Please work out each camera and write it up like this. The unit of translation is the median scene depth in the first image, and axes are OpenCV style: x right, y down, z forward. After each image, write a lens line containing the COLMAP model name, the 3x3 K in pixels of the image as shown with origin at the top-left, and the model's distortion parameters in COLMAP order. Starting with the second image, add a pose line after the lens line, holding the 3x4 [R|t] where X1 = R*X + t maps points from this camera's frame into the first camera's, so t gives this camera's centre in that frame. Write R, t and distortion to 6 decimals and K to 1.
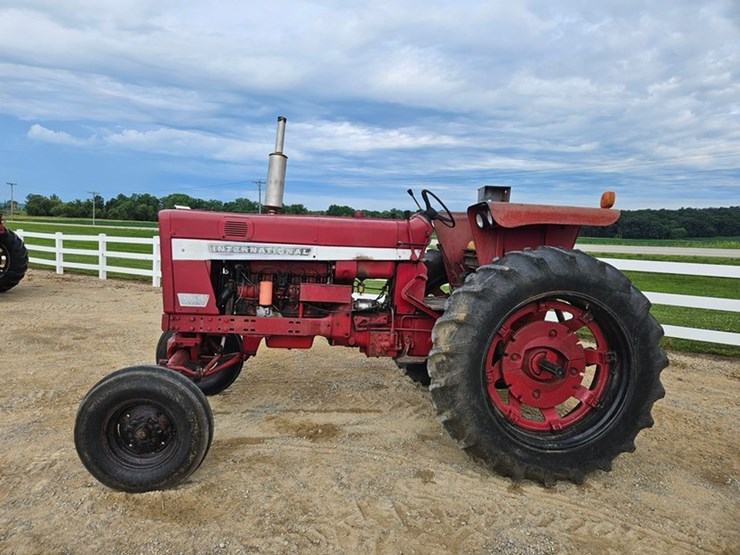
lens RADIAL K [[491.7, 0, 360.0], [0, 491.7, 271.2], [0, 0, 1]] dist [0.075595, -0.067762]
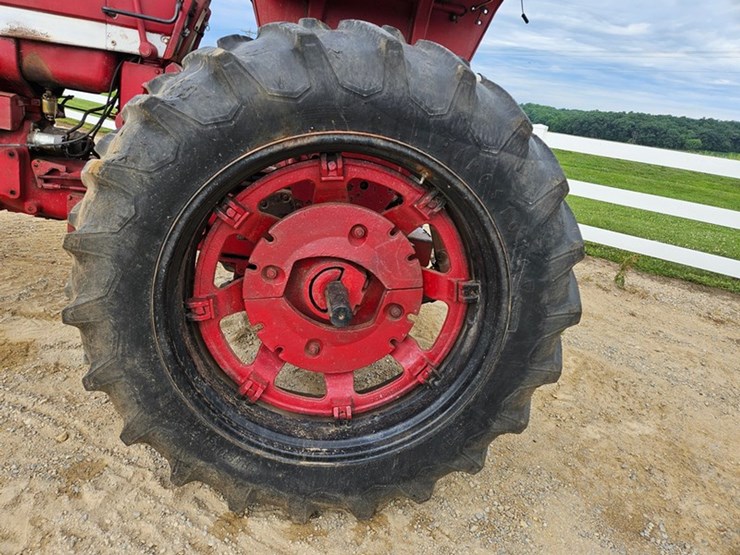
lens RADIAL K [[491.7, 0, 360.0], [0, 491.7, 271.2], [0, 0, 1]] dist [0.075595, -0.067762]
pose [[0.994180, 0.105314, 0.022680, 0.385969], [-0.107687, 0.965702, 0.236270, 0.051200], [0.002980, -0.237337, 0.971423, 0.542331]]
